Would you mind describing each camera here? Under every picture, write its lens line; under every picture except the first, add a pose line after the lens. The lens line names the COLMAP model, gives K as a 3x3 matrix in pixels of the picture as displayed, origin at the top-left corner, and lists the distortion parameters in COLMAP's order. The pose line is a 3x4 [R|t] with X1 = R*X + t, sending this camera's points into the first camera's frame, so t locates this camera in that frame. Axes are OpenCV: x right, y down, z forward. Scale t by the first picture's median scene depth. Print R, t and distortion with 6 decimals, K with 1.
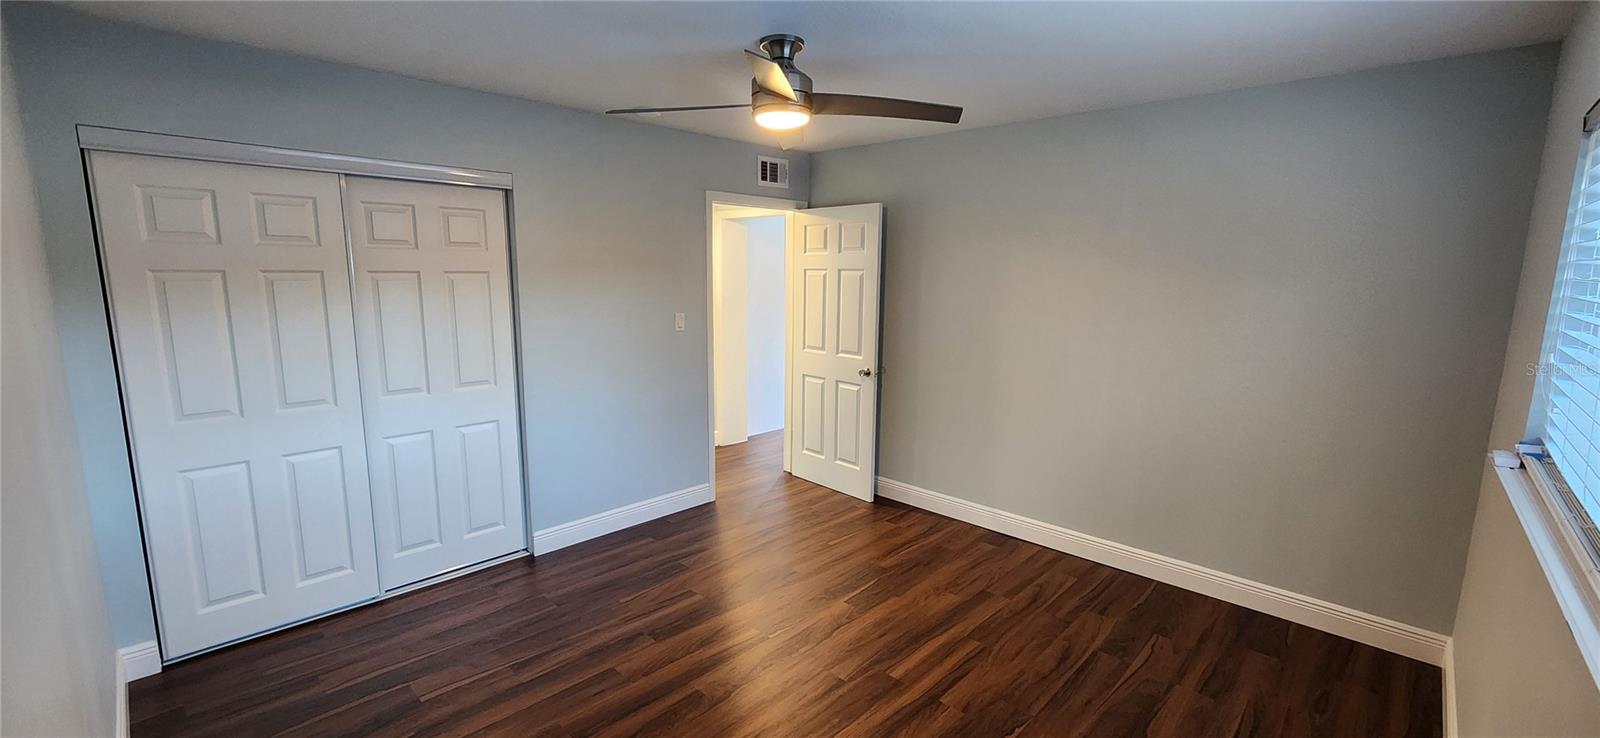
lens RADIAL K [[656.2, 0, 800.0], [0, 656.2, 369.0], [0, 0, 1]] dist [0.001337, -0.000124]
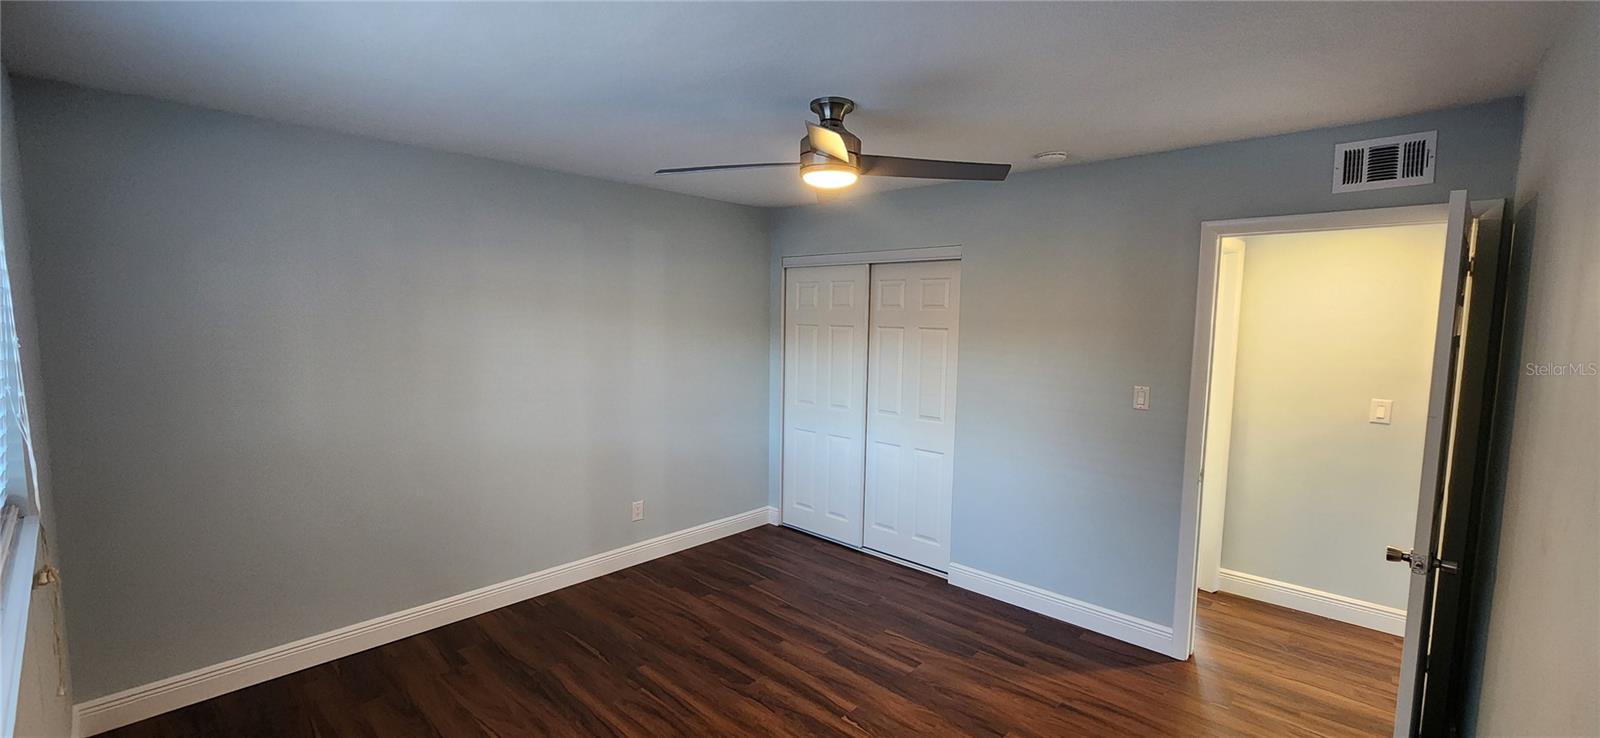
lens RADIAL K [[656.2, 0, 800.0], [0, 656.2, 369.0], [0, 0, 1]] dist [0.001337, -0.000124]
pose [[0.005333, 0.067319, -0.997717, 0.846364], [-0.170495, 0.983184, 0.065427, -0.124872], [0.985344, 0.169757, 0.016721, 0.845163]]
